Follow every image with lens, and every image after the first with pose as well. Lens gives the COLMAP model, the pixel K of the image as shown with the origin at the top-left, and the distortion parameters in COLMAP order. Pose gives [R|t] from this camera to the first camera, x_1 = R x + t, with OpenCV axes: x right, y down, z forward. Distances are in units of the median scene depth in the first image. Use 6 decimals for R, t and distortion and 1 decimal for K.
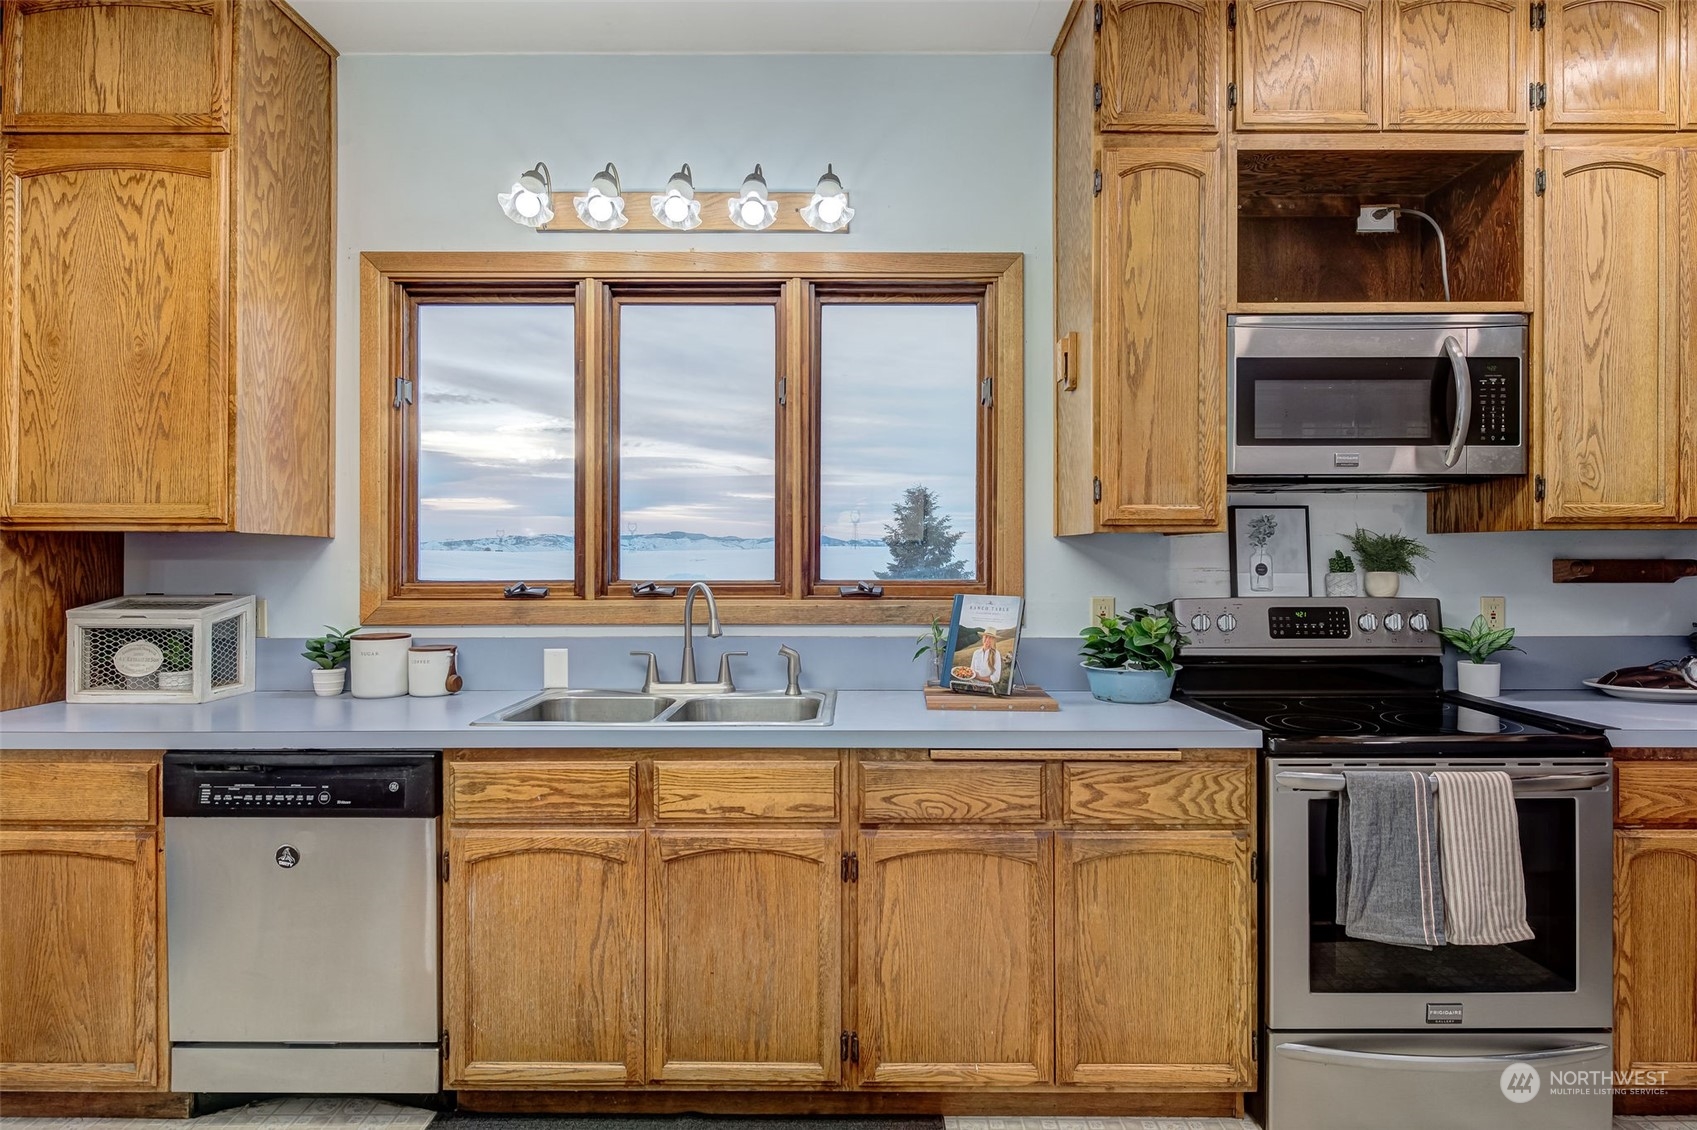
lens RADIAL K [[928.1, 0, 849.8], [0, 928.1, 561.3], [0, 0, 1]] dist [-0.000725, -0.000169]
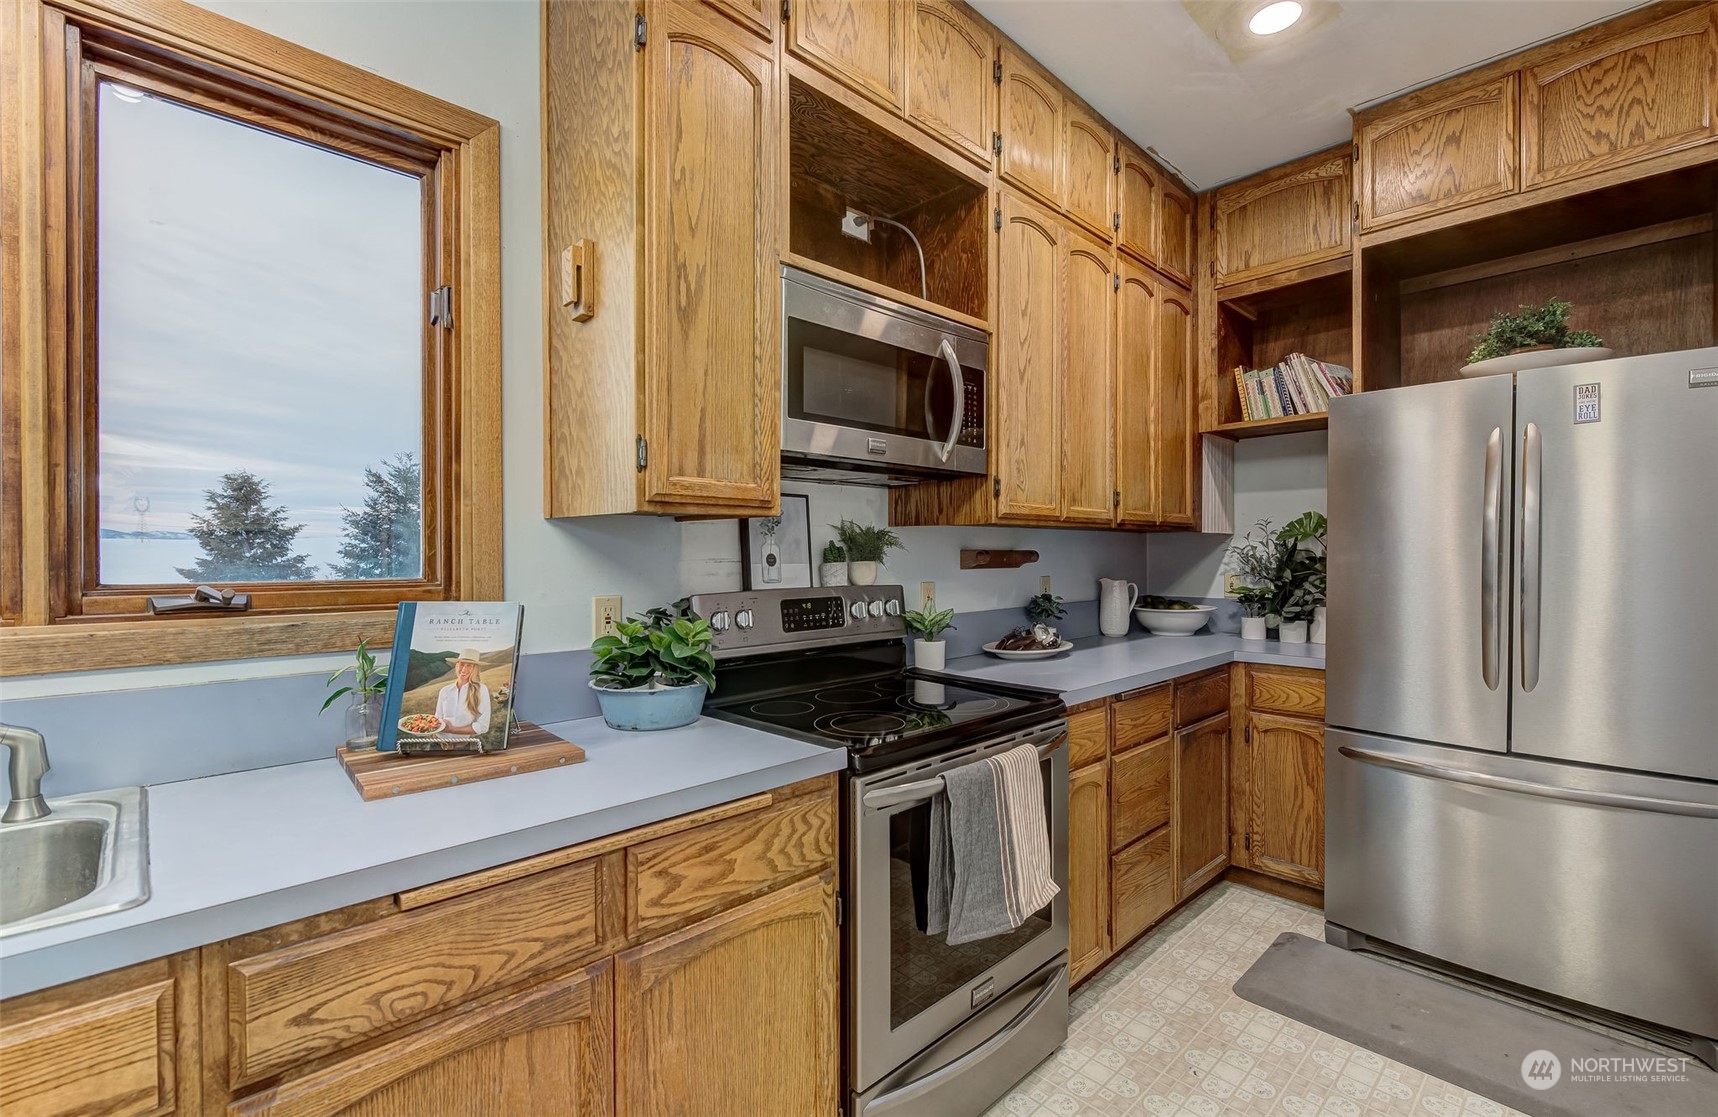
lens RADIAL K [[743.7, 0, 863.3], [0, 743.7, 559.5], [0, 0, 1]] dist [0.002860, -0.002753]
pose [[0.713191, -0.007051, 0.700934, -0.021641], [0.003203, 0.999972, 0.006800, 0.003917], [-0.700962, -0.002605, 0.713194, 0.455435]]
